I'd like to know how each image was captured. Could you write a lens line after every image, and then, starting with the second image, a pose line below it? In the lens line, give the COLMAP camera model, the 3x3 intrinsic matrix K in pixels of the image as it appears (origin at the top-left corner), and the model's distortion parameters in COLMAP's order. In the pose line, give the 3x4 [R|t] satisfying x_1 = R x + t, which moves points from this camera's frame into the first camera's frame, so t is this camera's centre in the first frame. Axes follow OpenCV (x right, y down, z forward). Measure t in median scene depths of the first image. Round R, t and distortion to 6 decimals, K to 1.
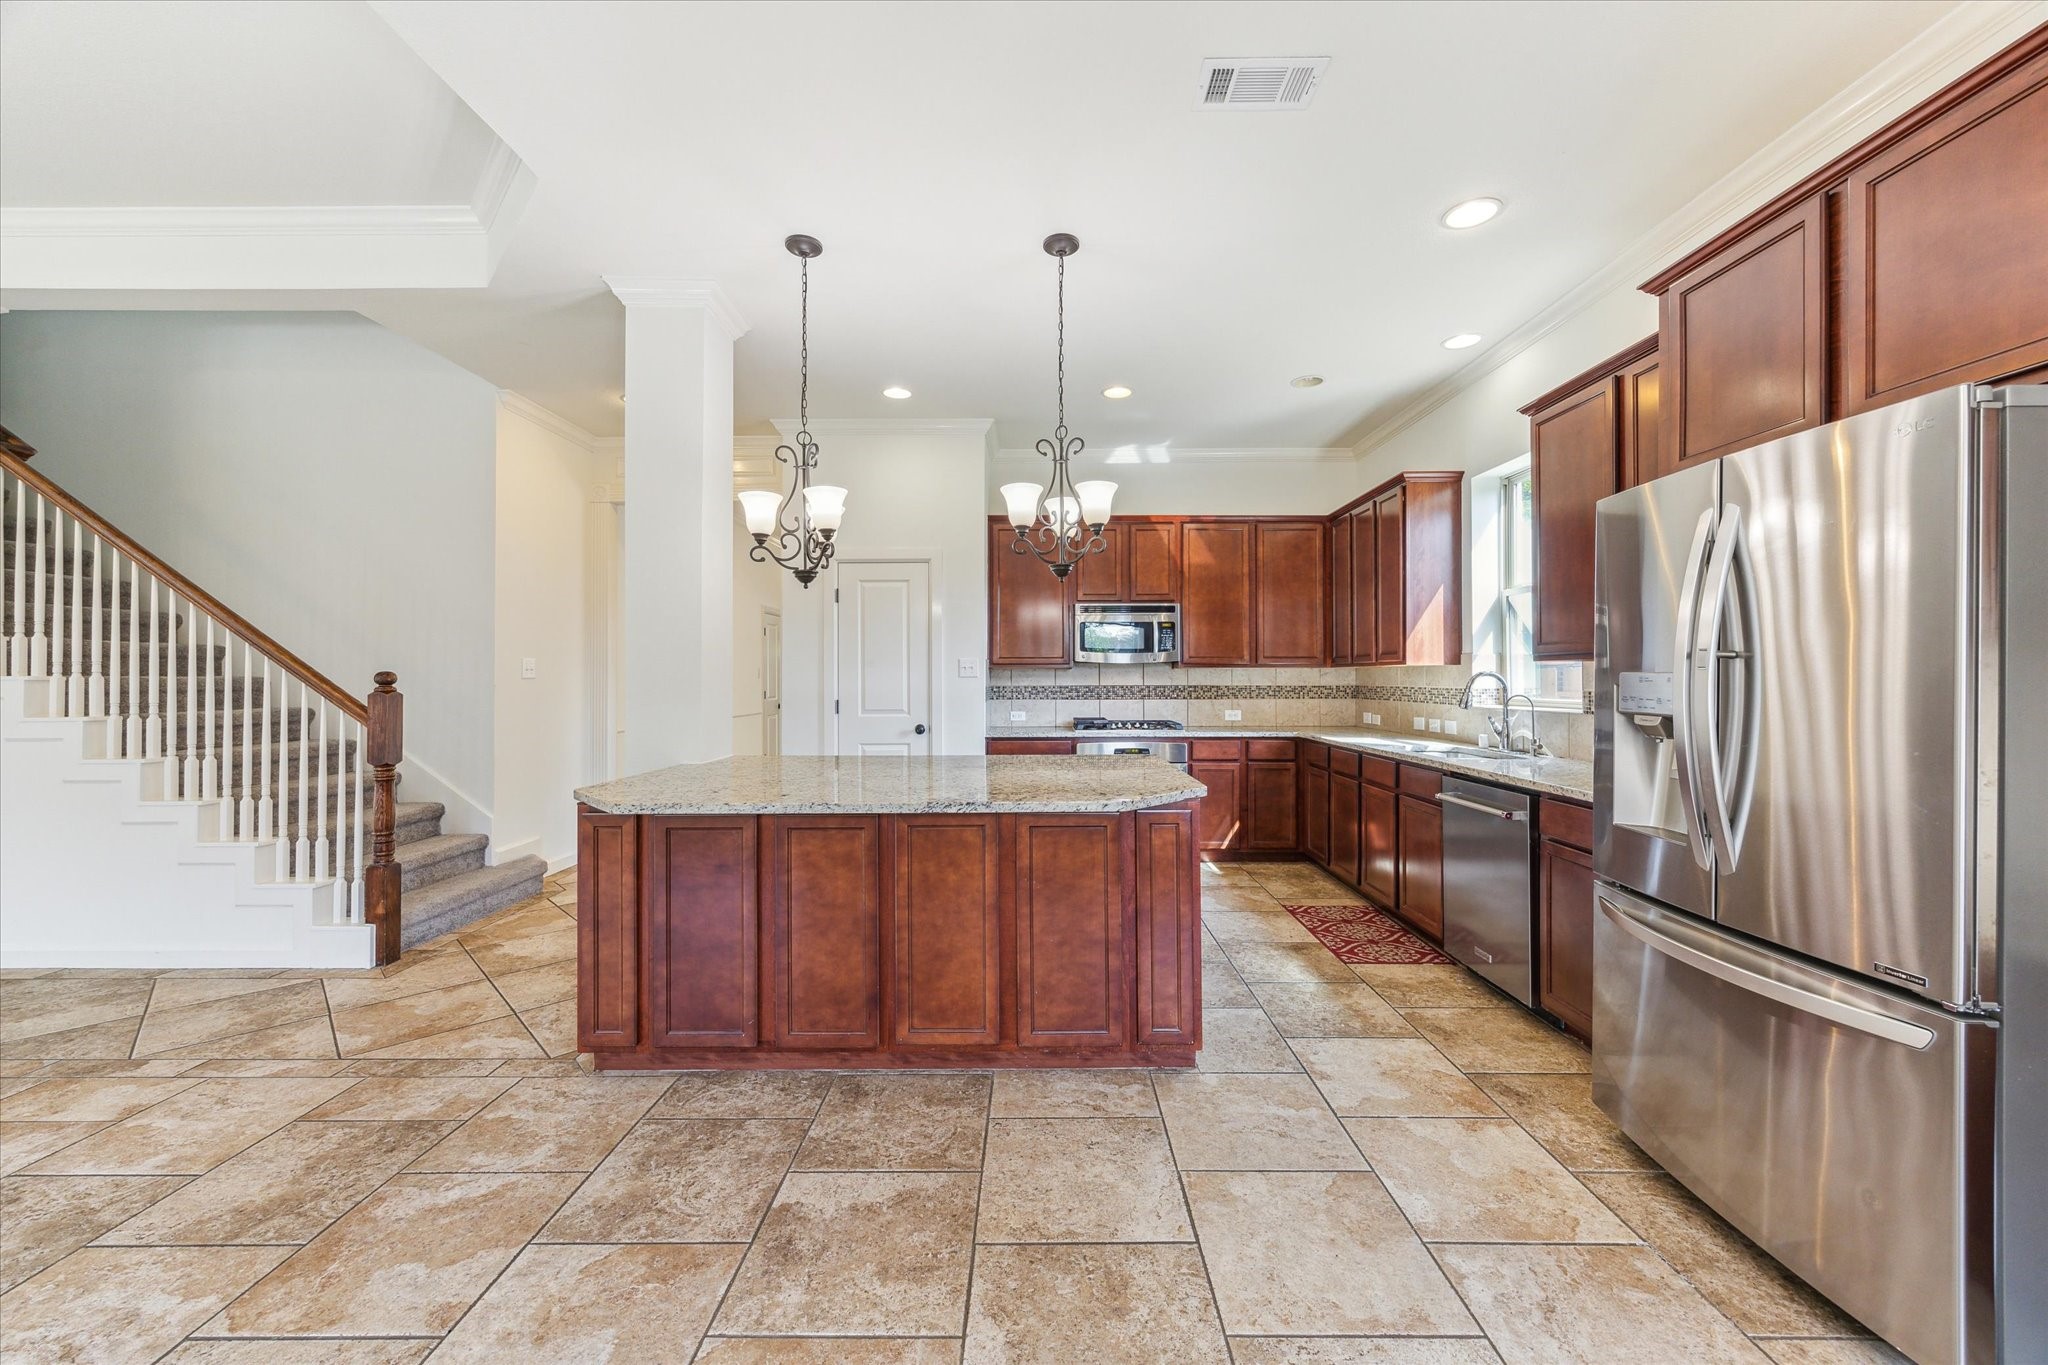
lens RADIAL K [[788.1, 0, 1051.0], [0, 788.1, 677.1], [0, 0, 1]] dist [0.000733, -0.000327]
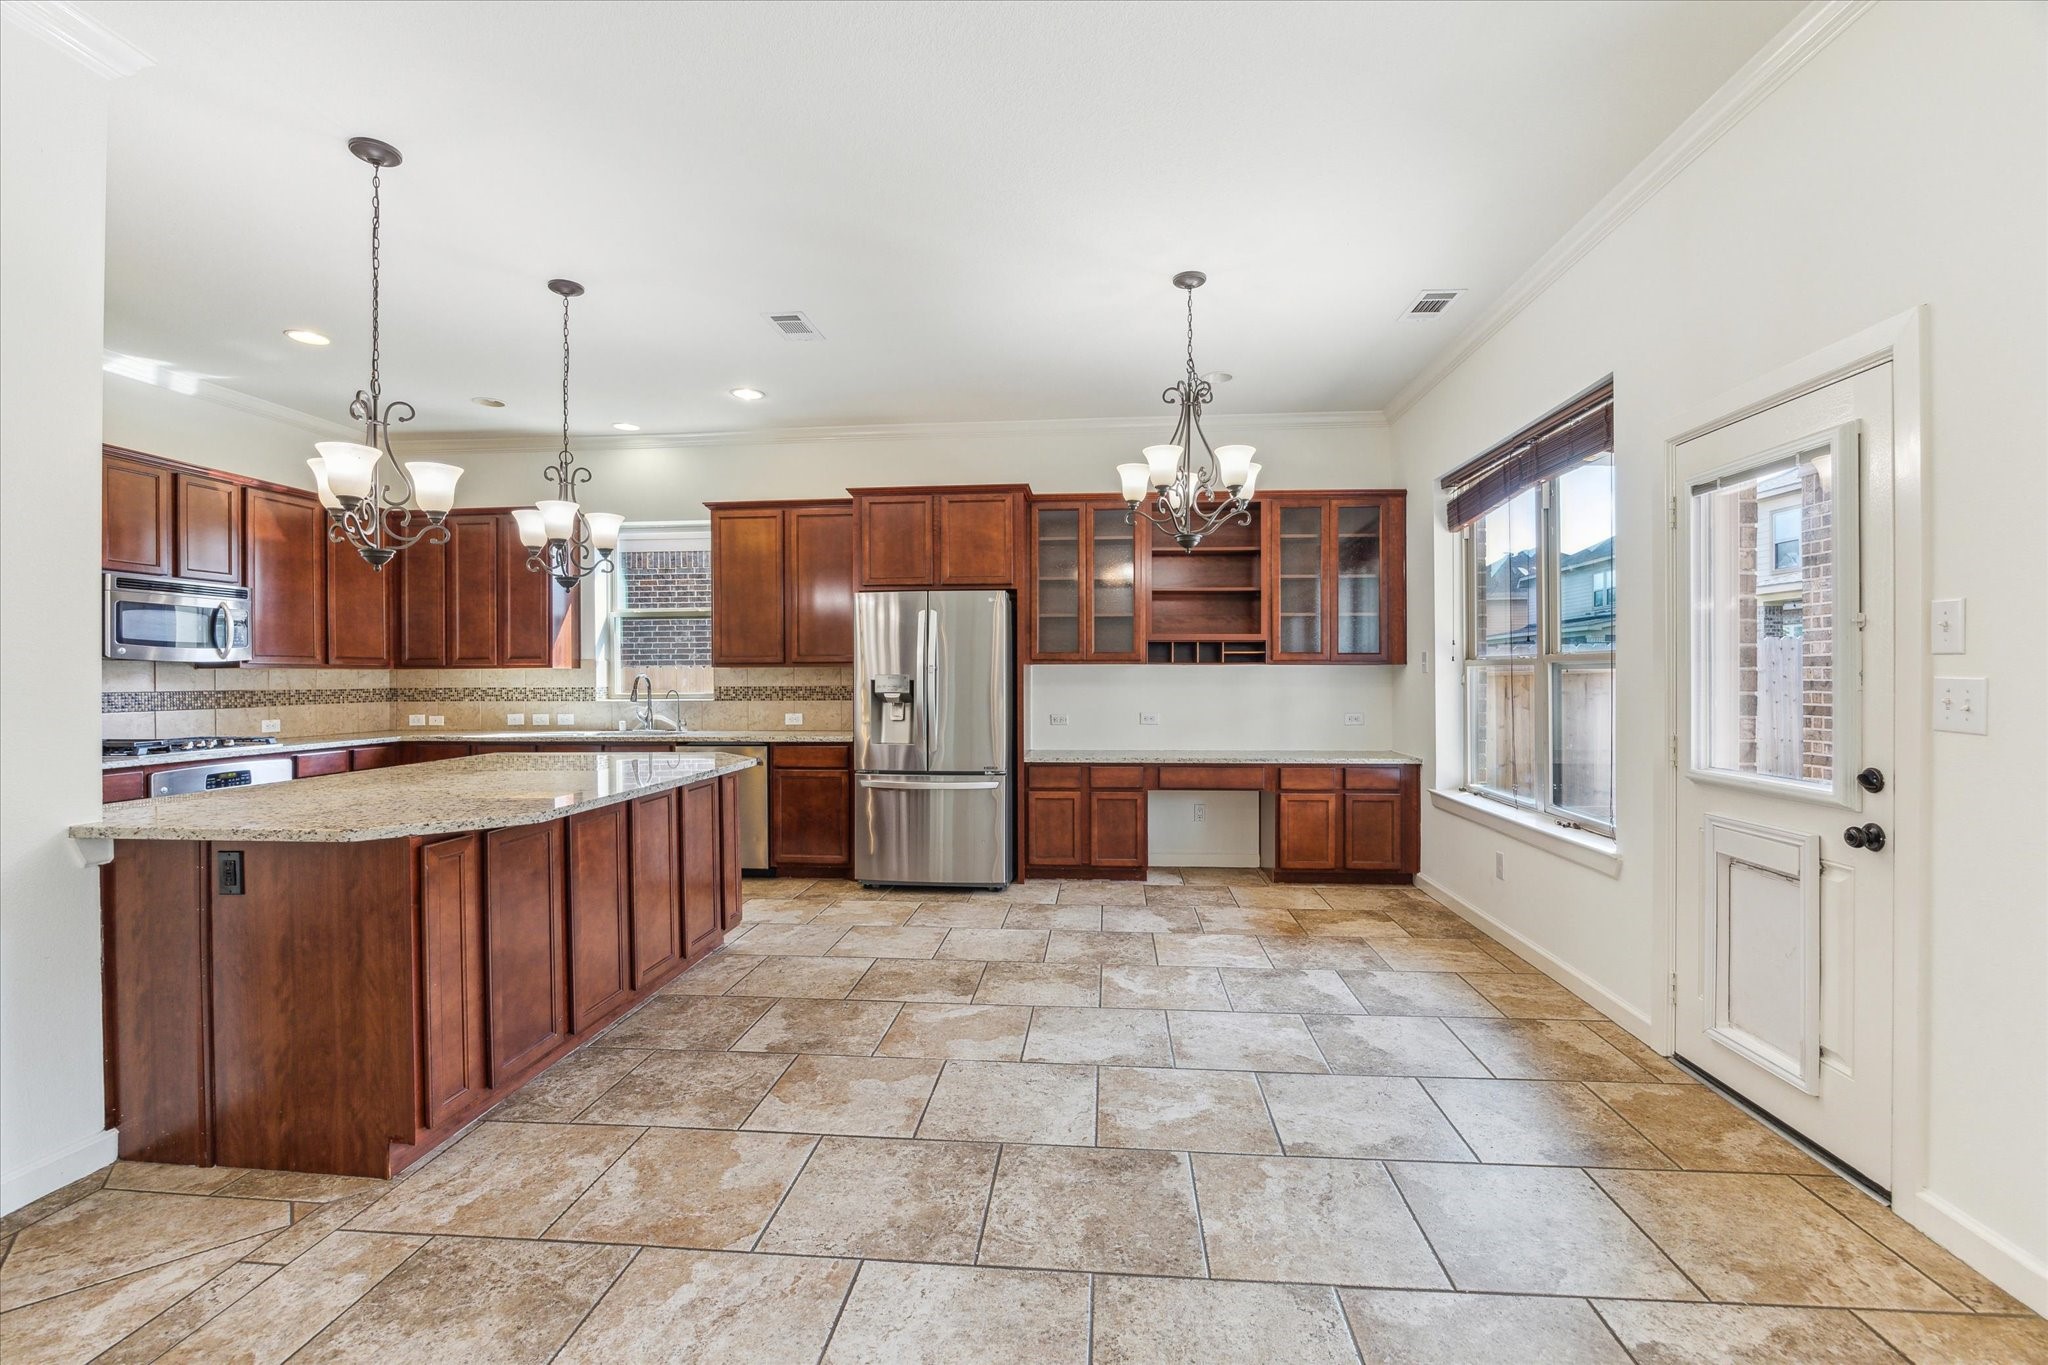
lens RADIAL K [[788.1, 0, 1051.0], [0, 788.1, 677.1], [0, 0, 1]] dist [0.000733, -0.000327]
pose [[0.098882, -0.003731, 0.995092, -1.428617], [0.005828, 0.999978, 0.003170, -0.001919], [-0.995082, 0.005486, 0.098902, 0.288829]]
